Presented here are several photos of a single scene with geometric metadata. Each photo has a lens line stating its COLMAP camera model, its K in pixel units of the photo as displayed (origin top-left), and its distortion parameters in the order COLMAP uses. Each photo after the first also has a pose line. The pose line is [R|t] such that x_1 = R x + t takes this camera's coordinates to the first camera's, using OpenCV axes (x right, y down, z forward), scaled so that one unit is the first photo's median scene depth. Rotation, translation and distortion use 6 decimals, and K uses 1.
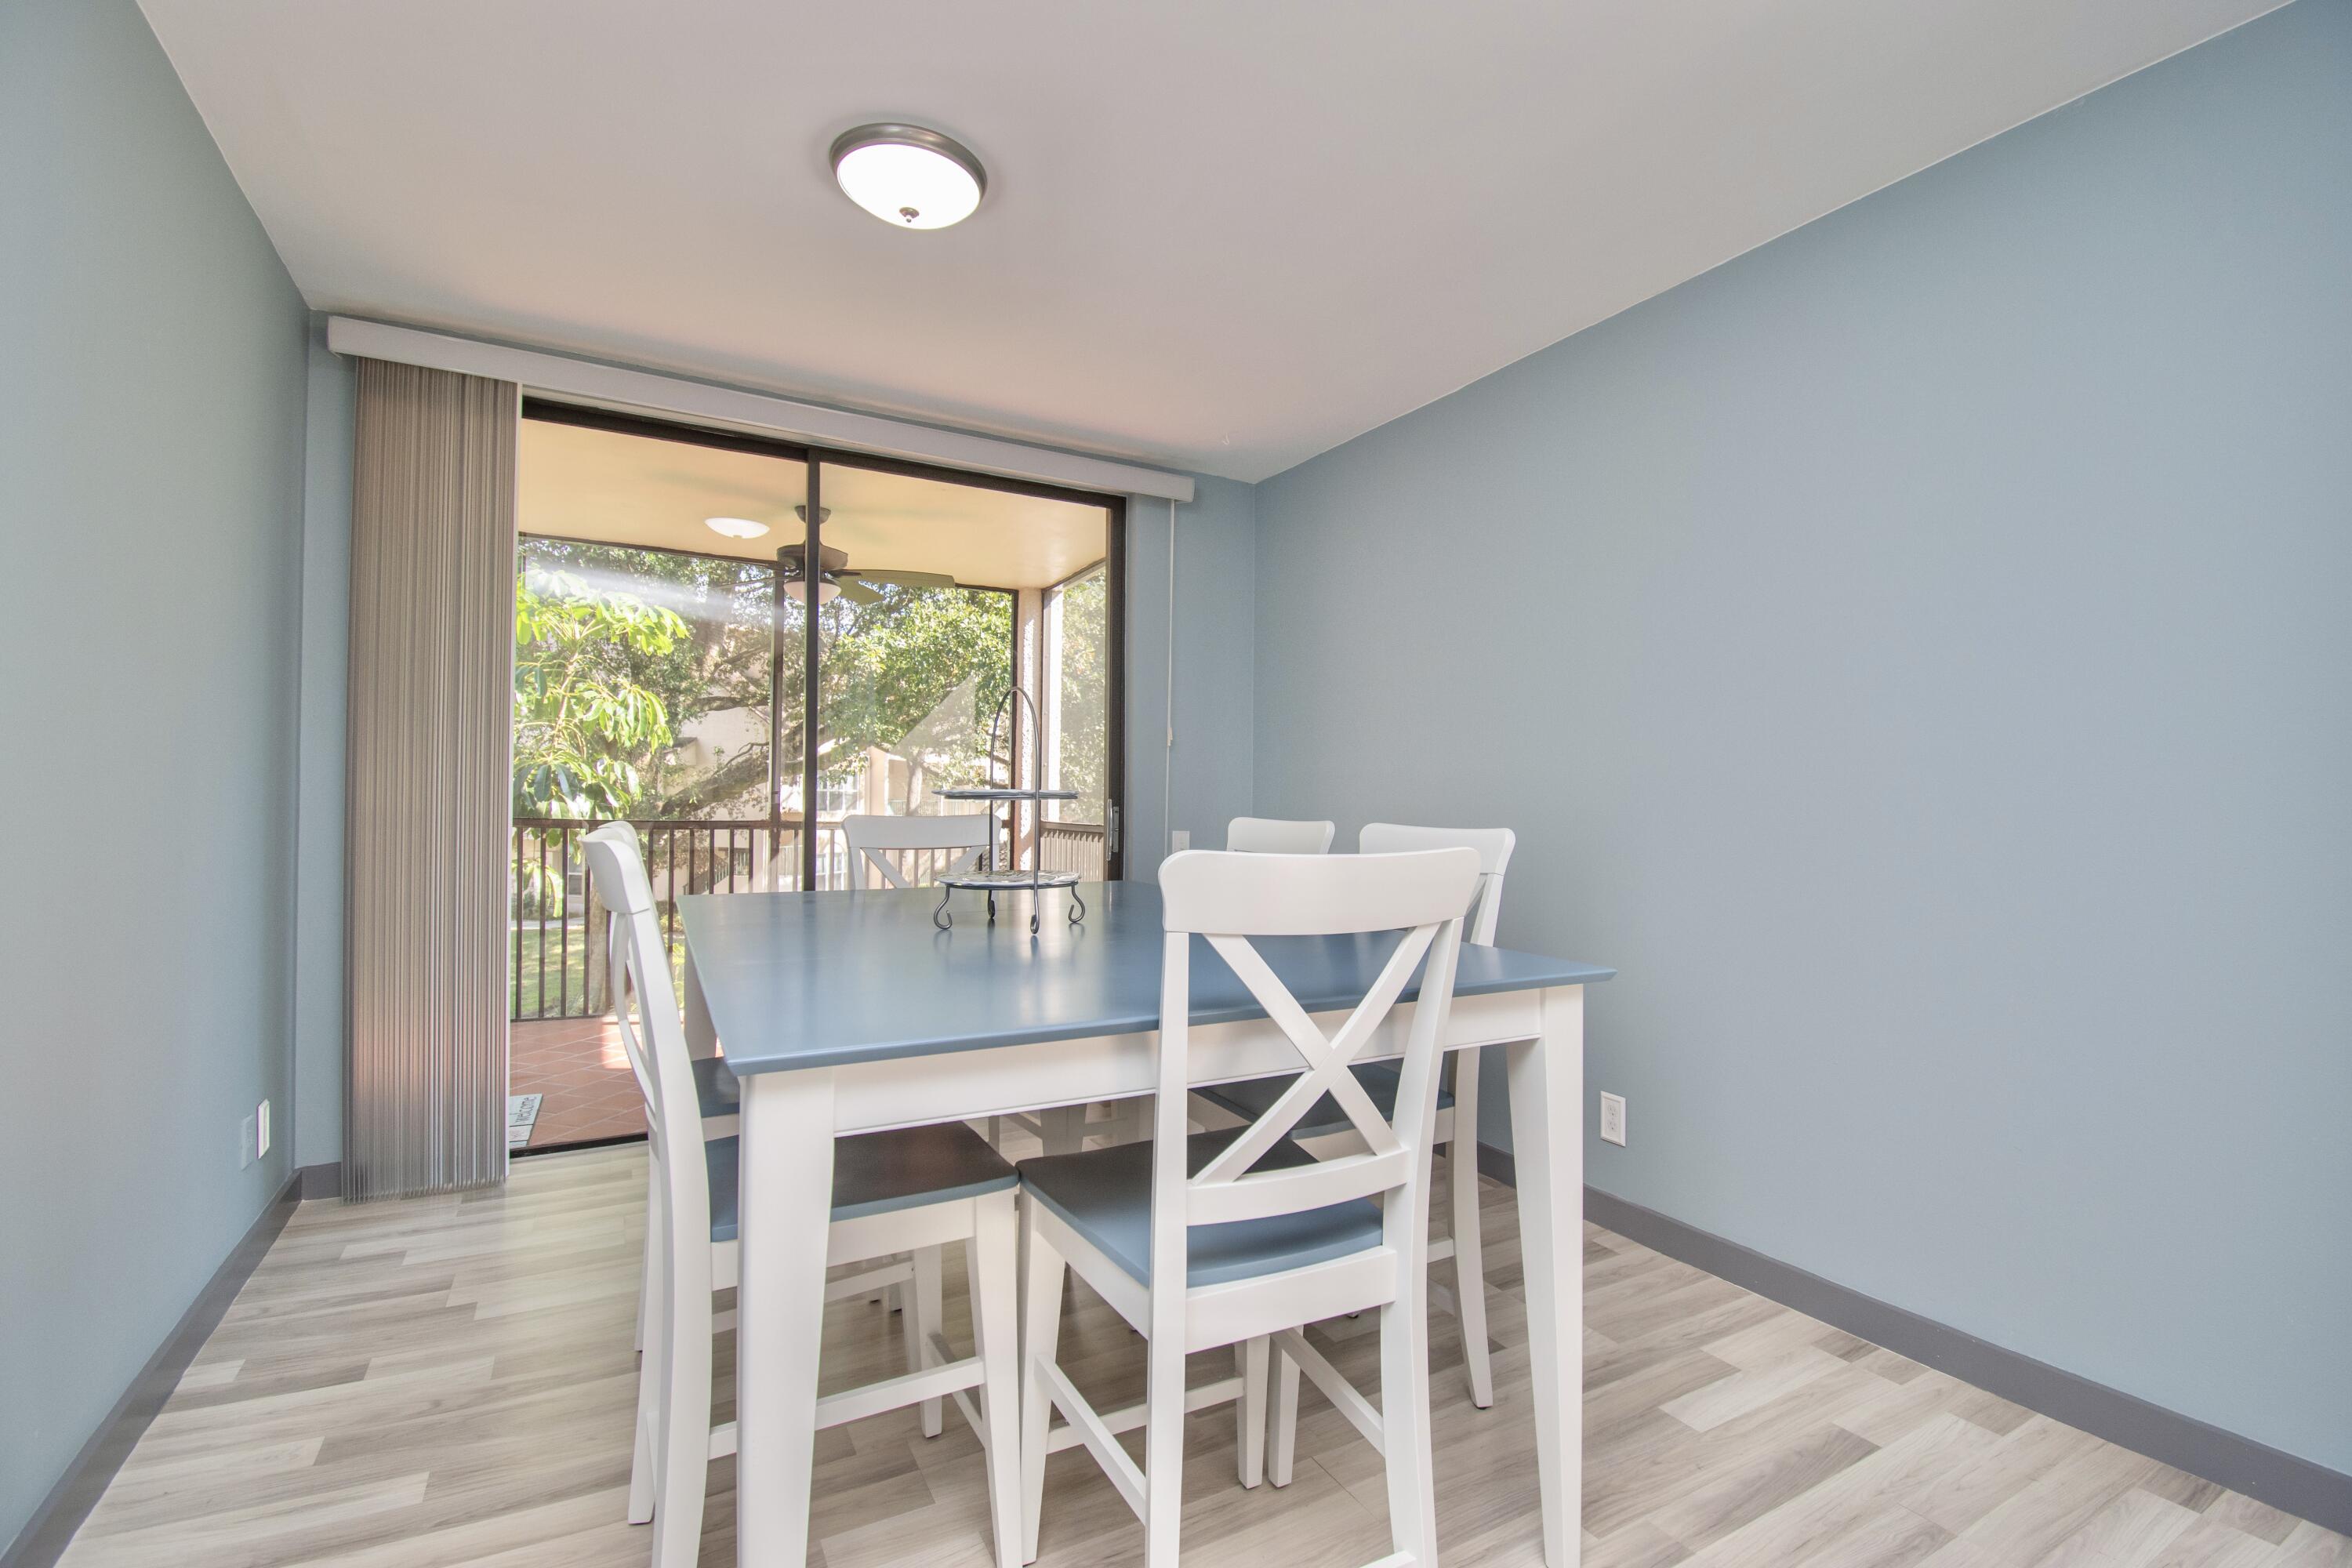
lens RADIAL K [[1052.1, 0, 1157.9], [0, 1052.1, 792.7], [0, 0, 1]] dist [-0.010847, -0.003345]
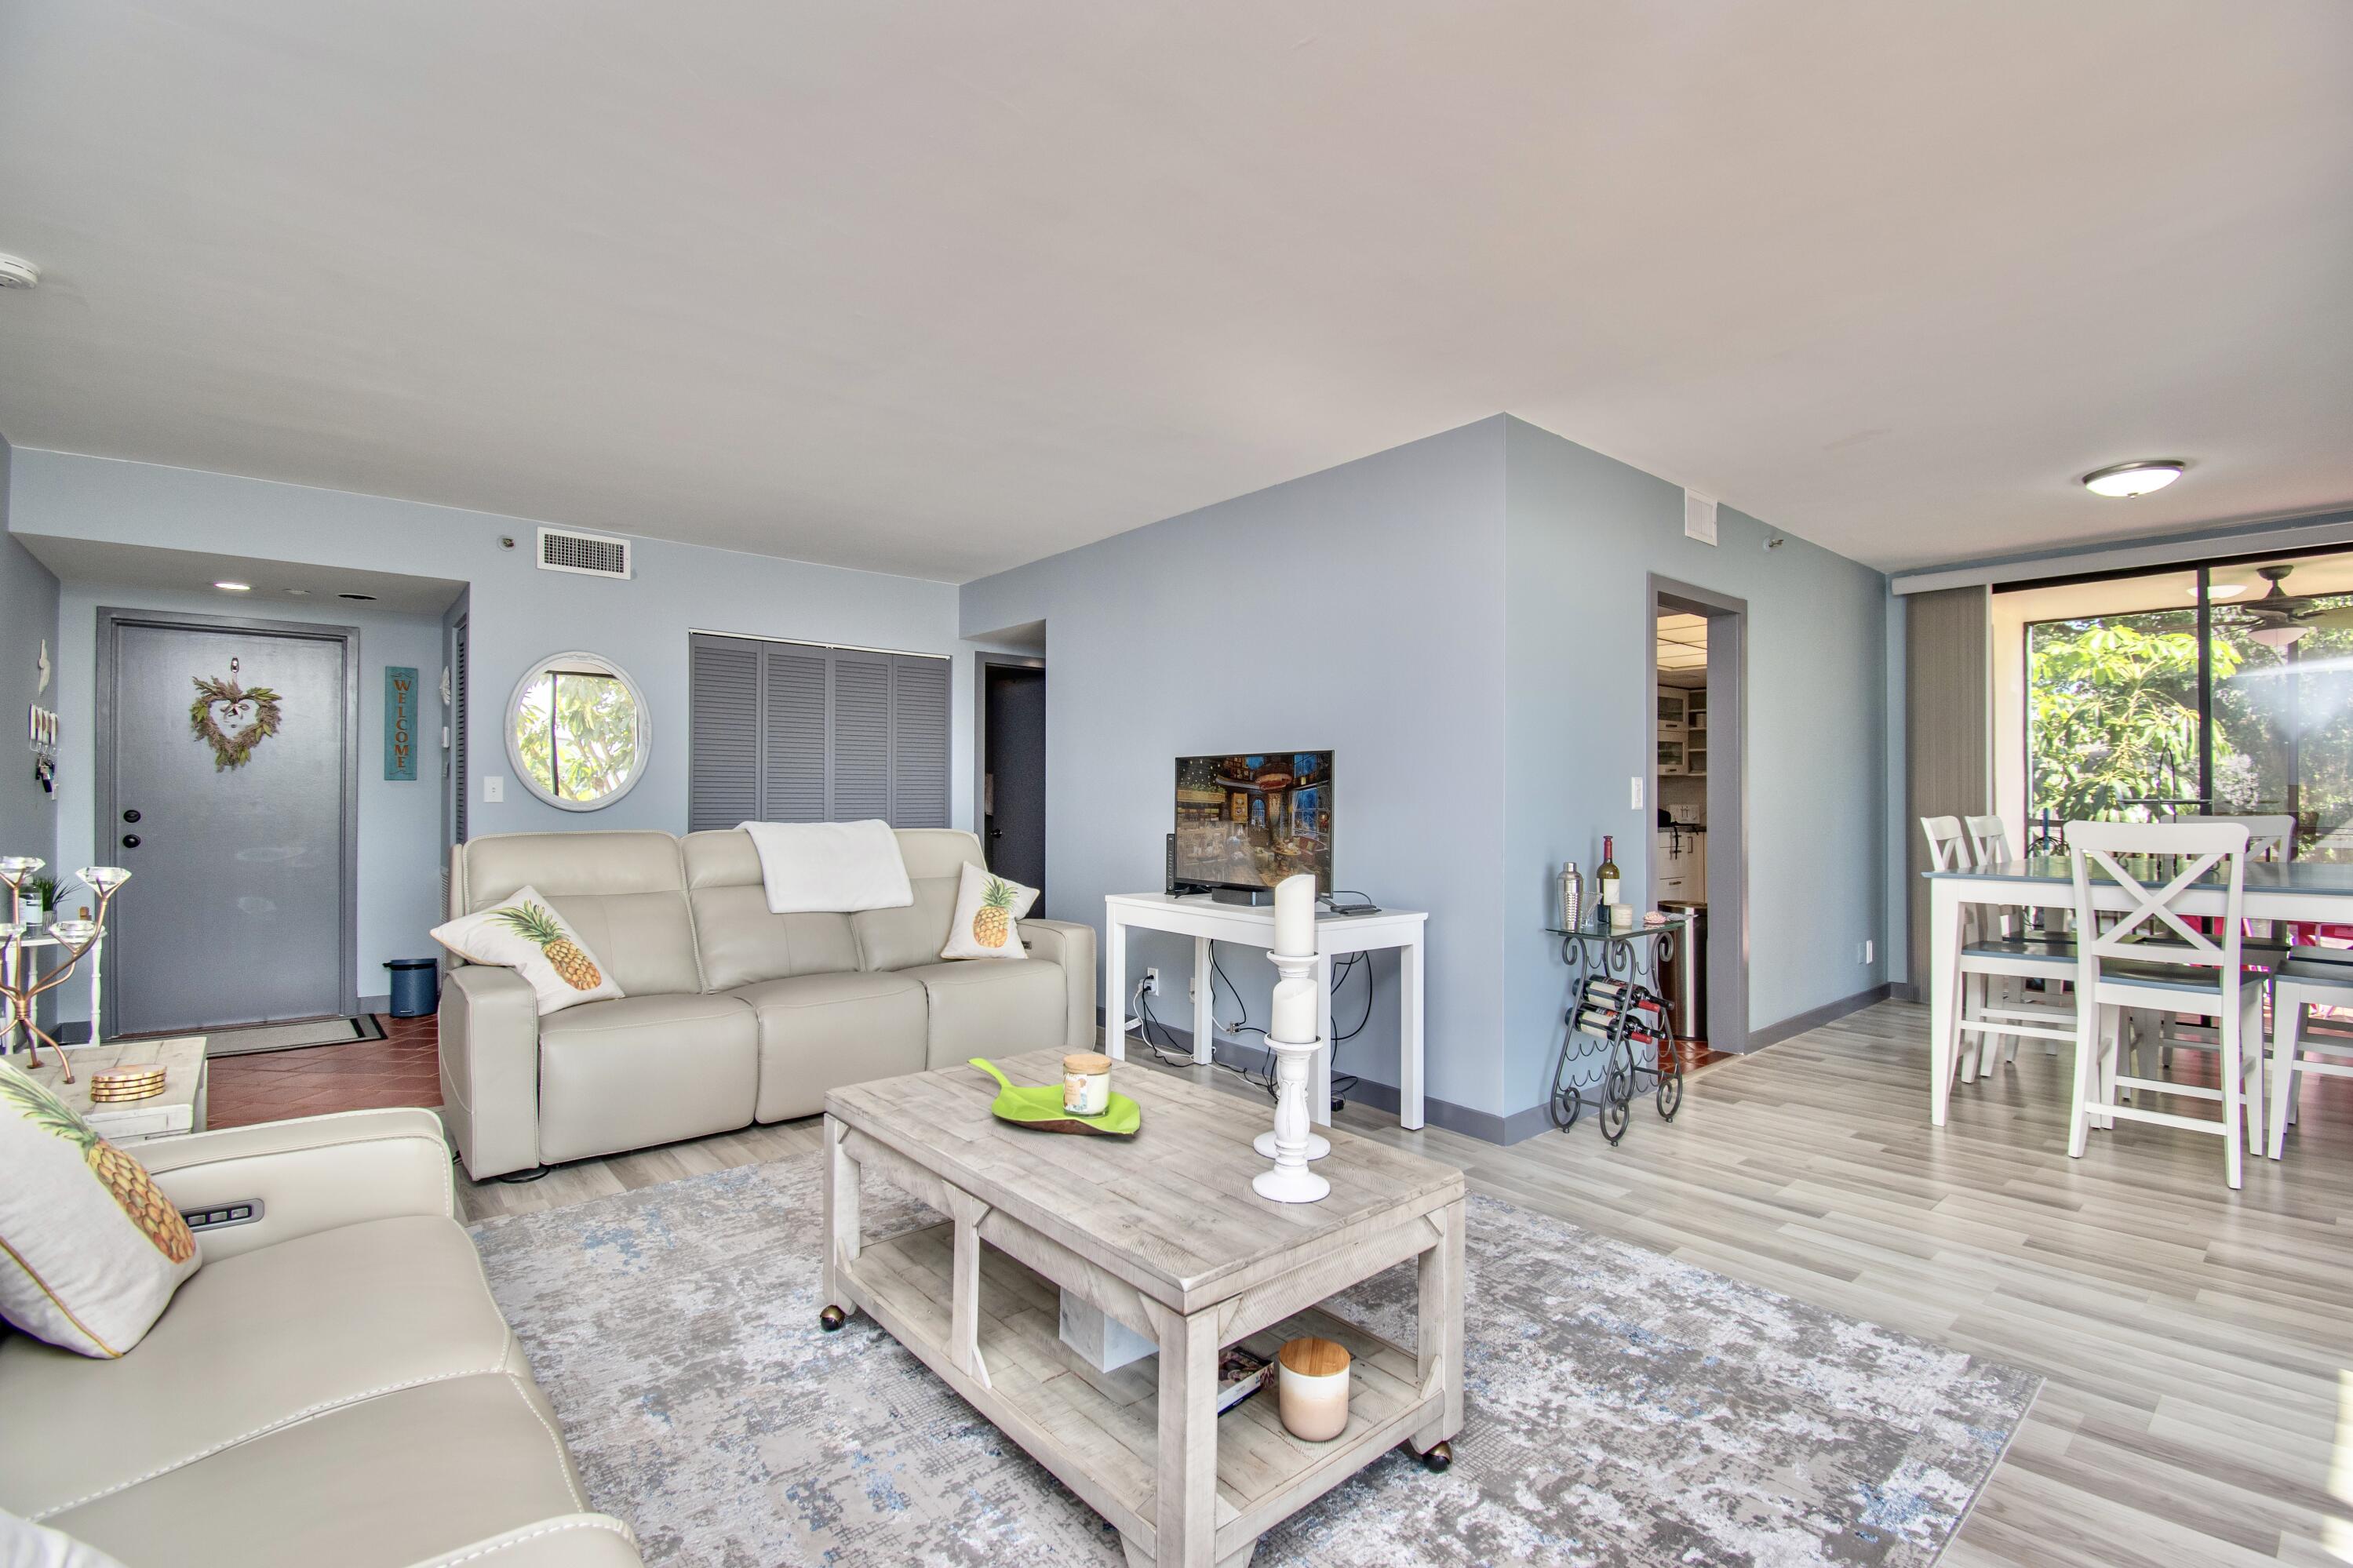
lens RADIAL K [[1052.5, 0, 1192.6], [0, 1052.5, 788.0], [0, 0, 1]] dist [-0.010847, -0.003345]
pose [[0.213639, -0.019665, -0.976715, 1.990187], [0.006140, 0.999805, -0.018787, -0.001781], [0.976893, -0.001983, 0.213718, -1.736981]]
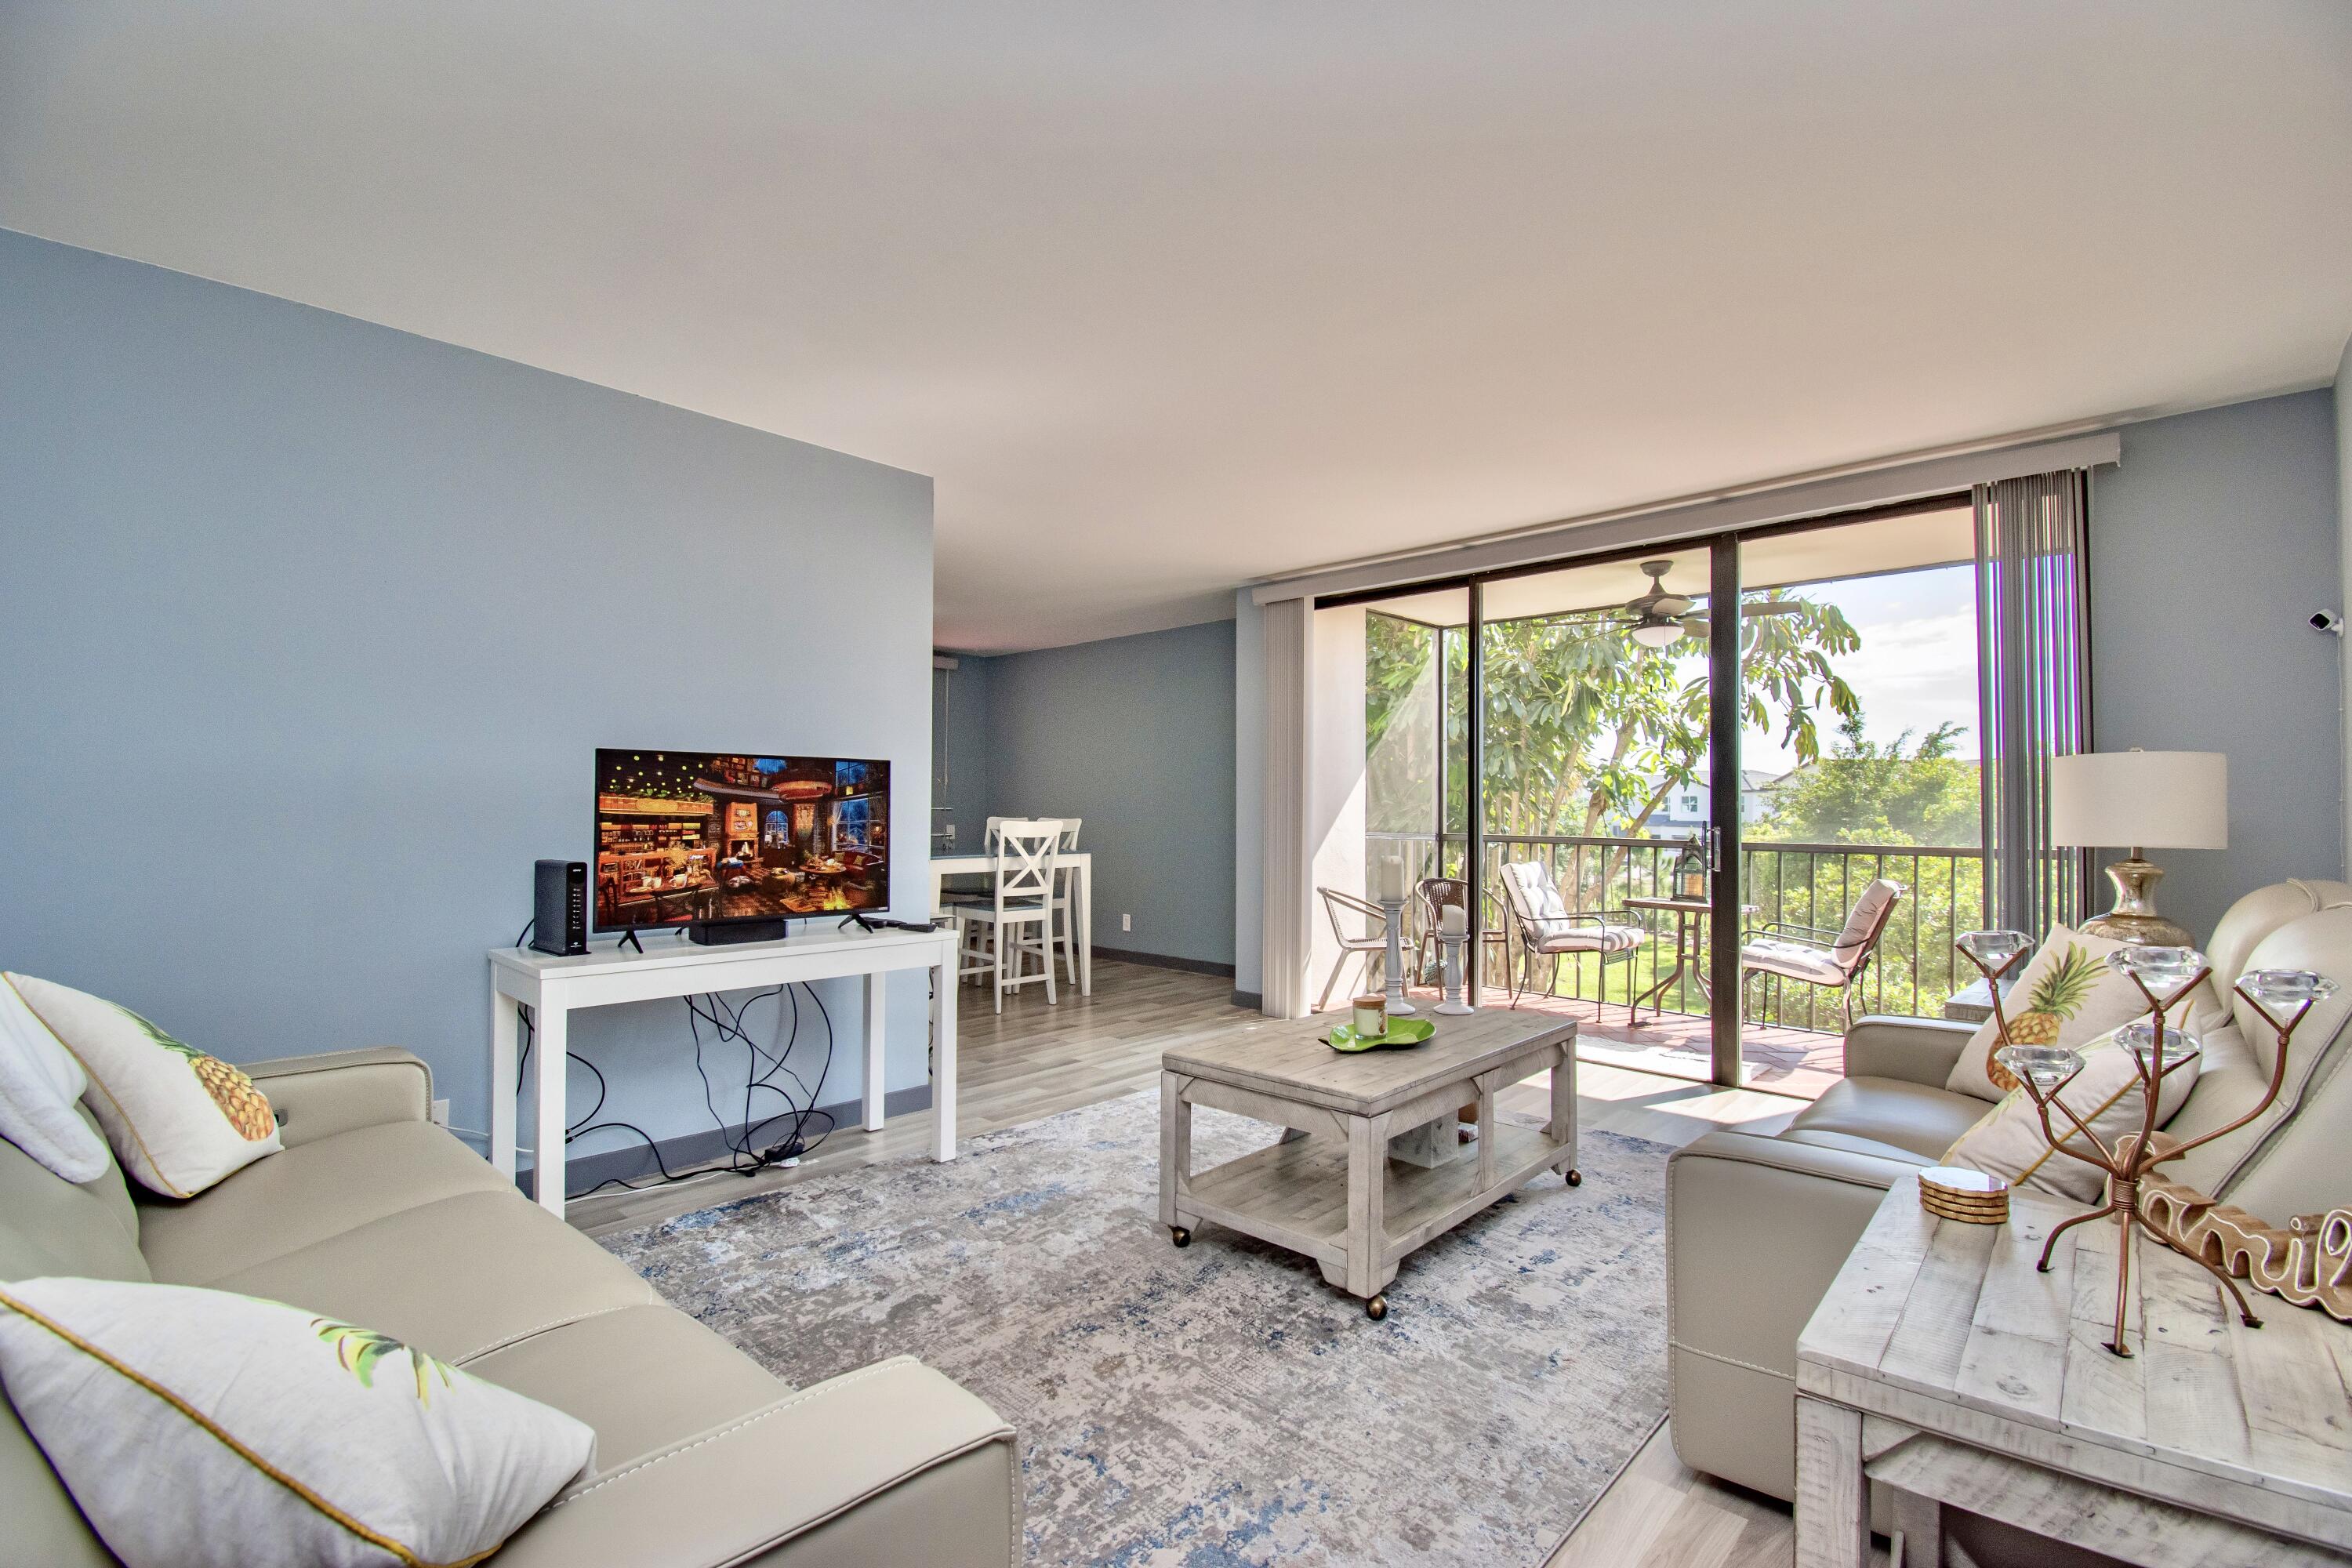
lens RADIAL K [[1052.1, 0, 1222.0], [0, 1052.1, 800.2], [0, 0, 1]] dist [-0.010847, -0.003345]
pose [[0.931442, -0.001857, 0.363884, -0.721914], [0.000856, 0.999995, 0.002912, -0.053604], [-0.363888, -0.002401, 0.931440, -3.542266]]
